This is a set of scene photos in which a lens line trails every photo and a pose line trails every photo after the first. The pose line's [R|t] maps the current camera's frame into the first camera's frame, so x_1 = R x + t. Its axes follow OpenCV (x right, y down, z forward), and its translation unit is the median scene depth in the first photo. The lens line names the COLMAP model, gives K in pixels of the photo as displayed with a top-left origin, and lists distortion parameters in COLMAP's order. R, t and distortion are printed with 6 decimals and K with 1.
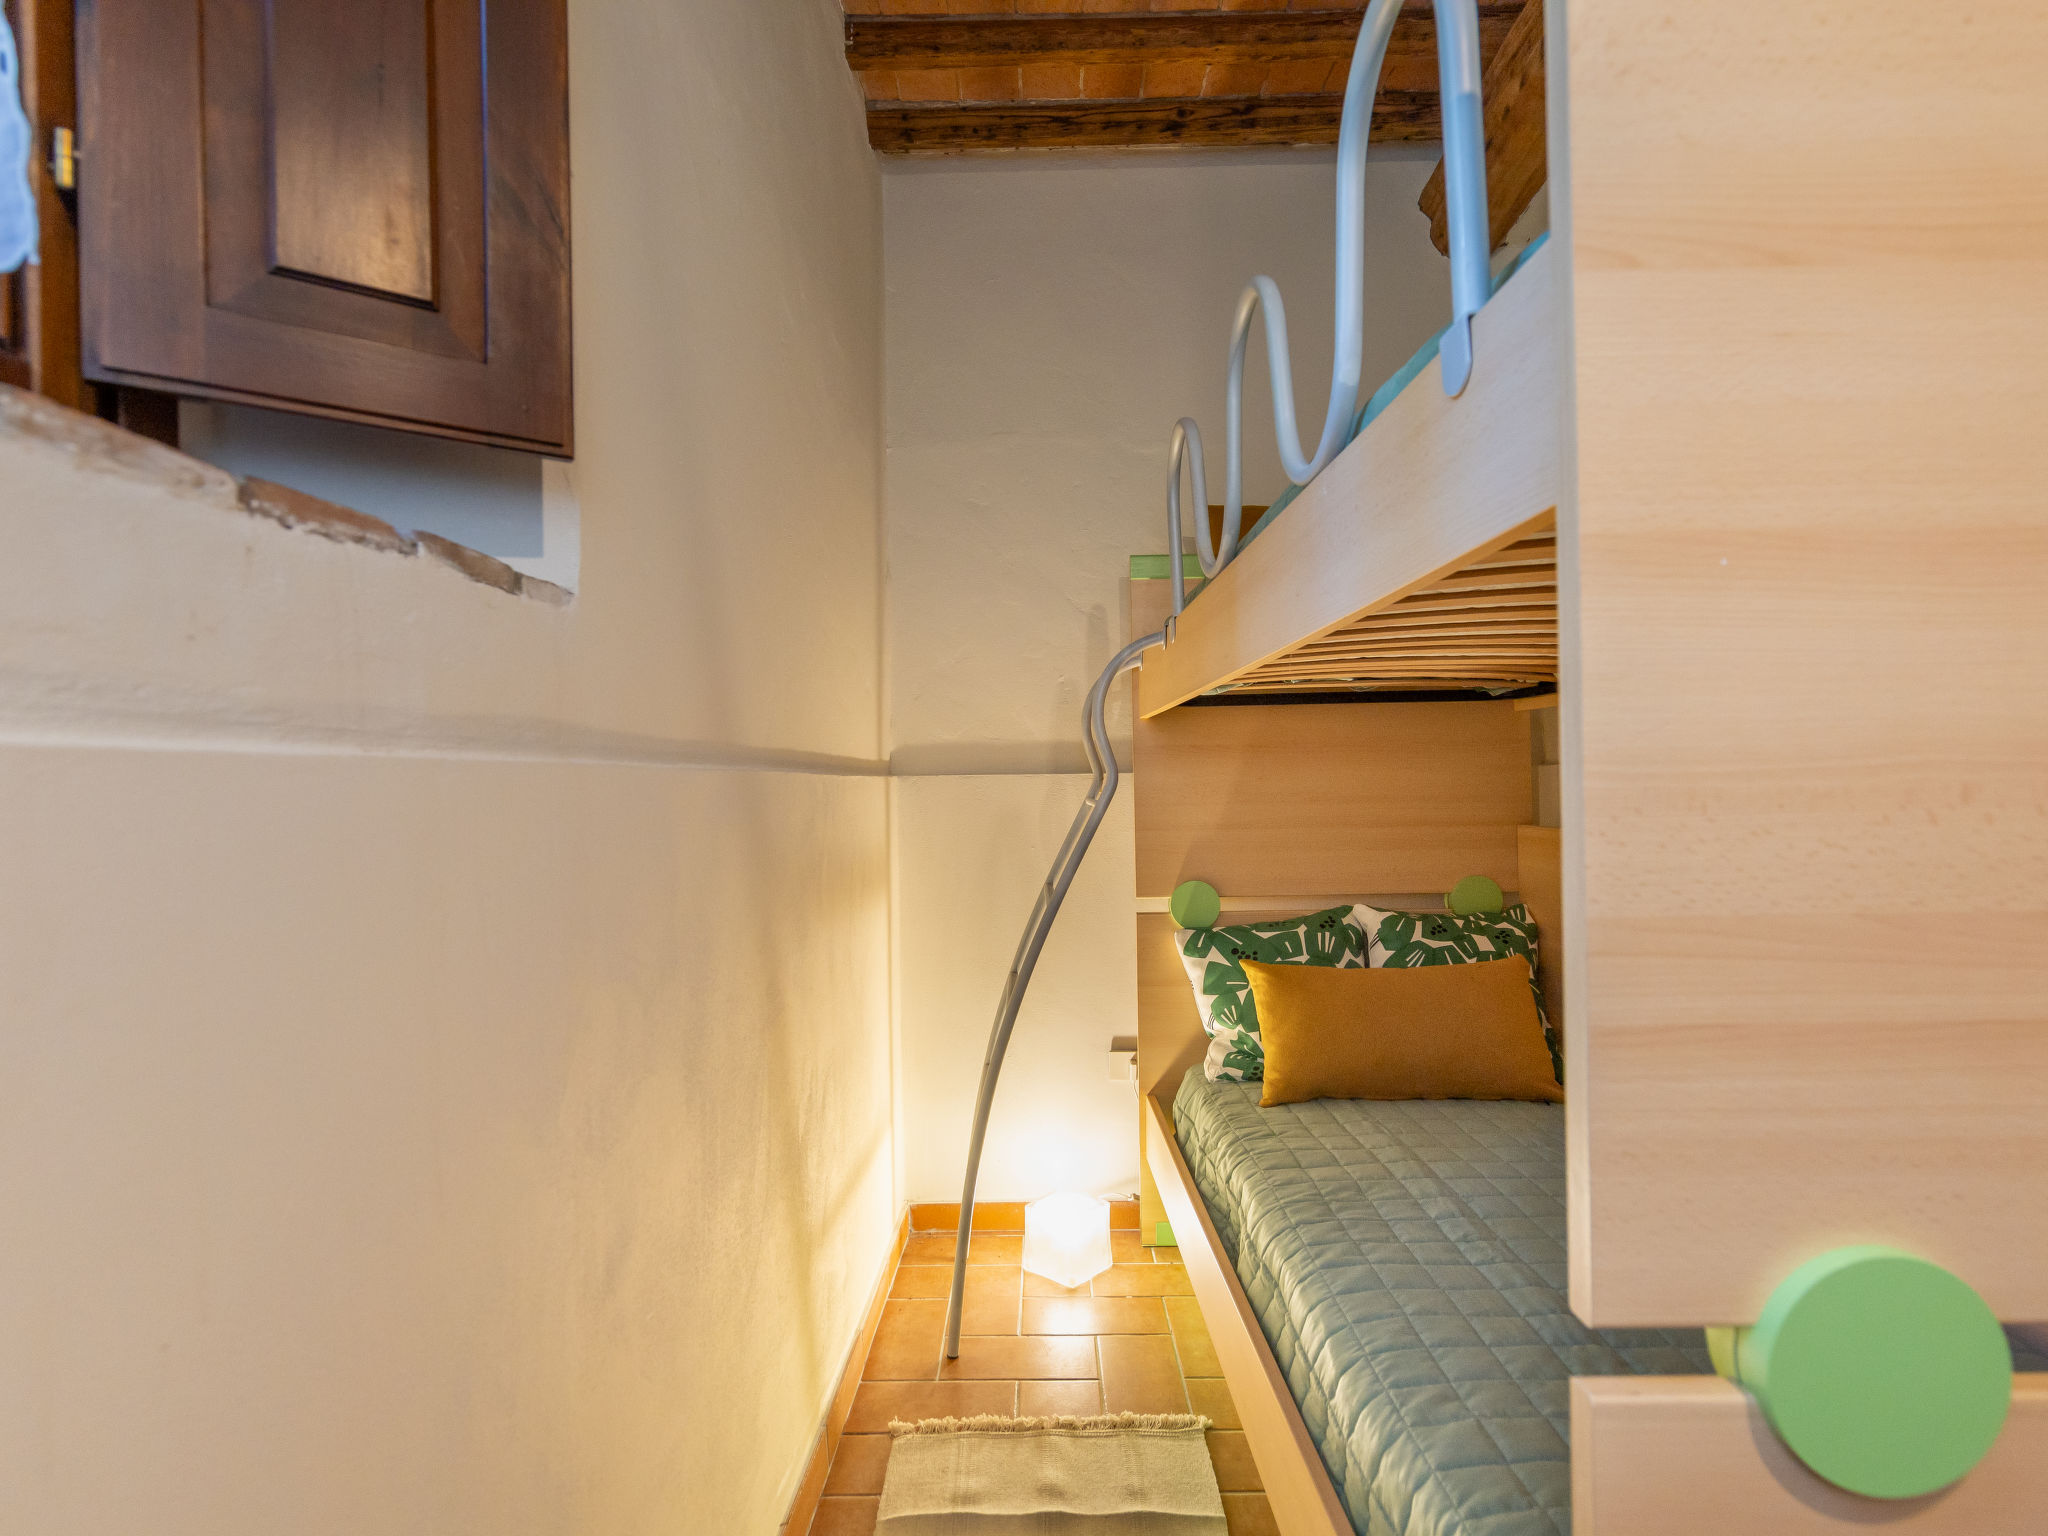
lens RADIAL K [[1052.0, 0, 1020.7], [0, 1052.0, 774.8], [0, 0, 1]] dist [0.007485, -0.001616]
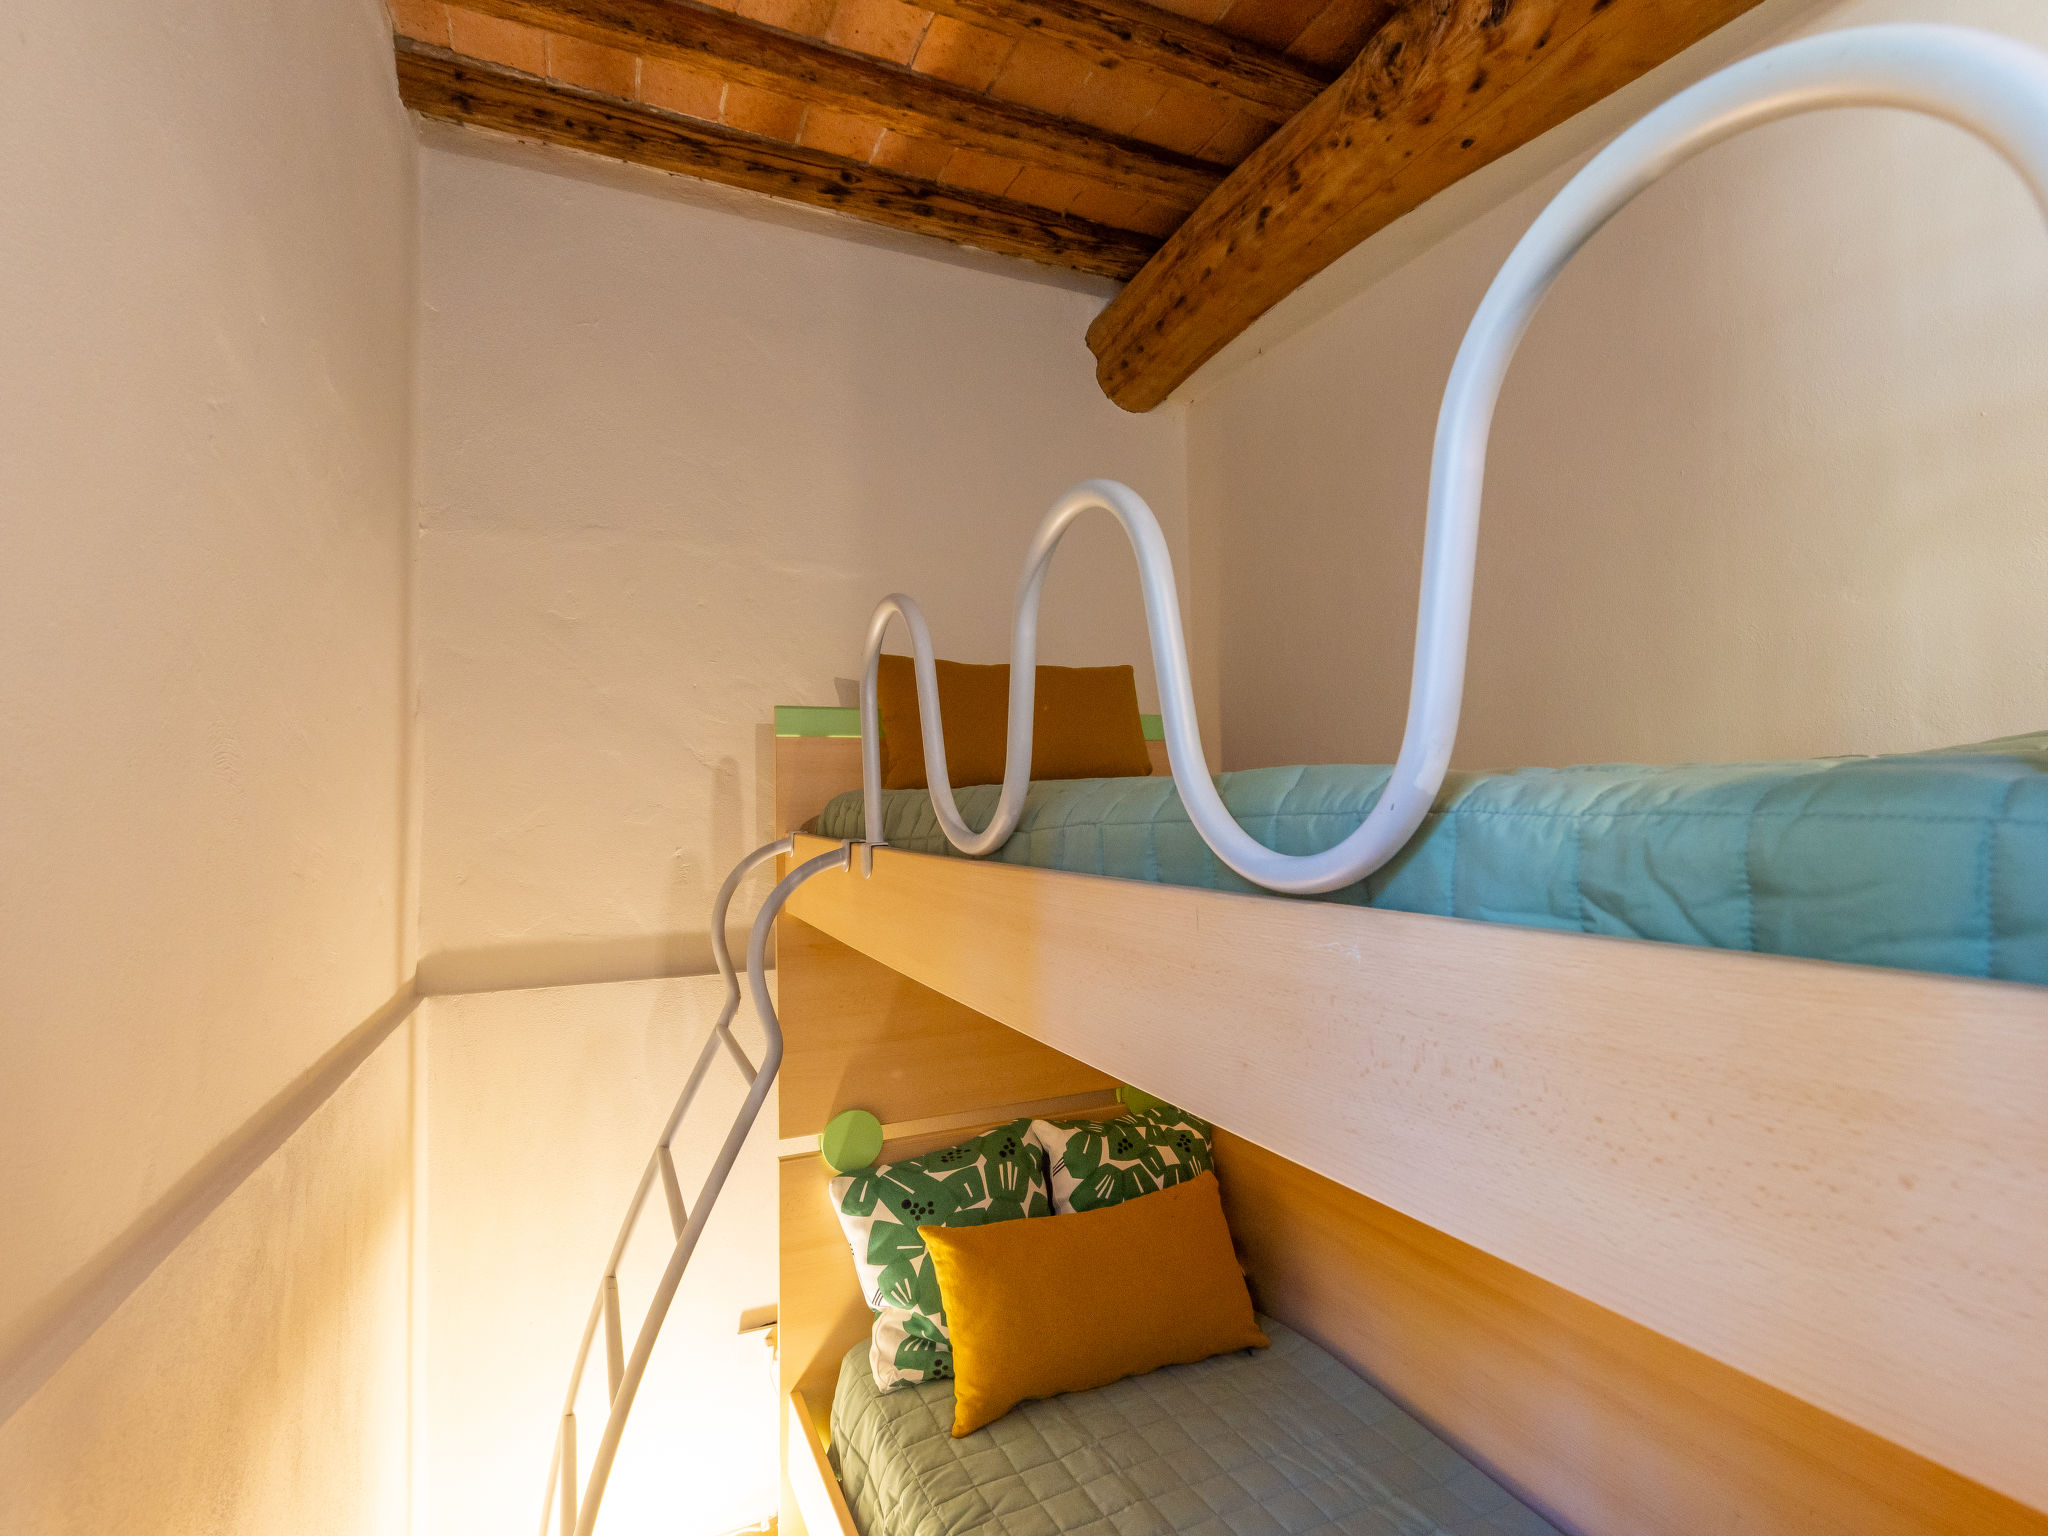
lens RADIAL K [[981.1, 0, 1028.5], [0, 981.1, 767.3], [0, 0, 1]] dist [0.005656, -0.001997]
pose [[0.905413, 0.014537, 0.424283, -0.039641], [-0.006621, 0.999776, -0.020126, -0.157150], [-0.424480, 0.015413, 0.905306, 0.261208]]
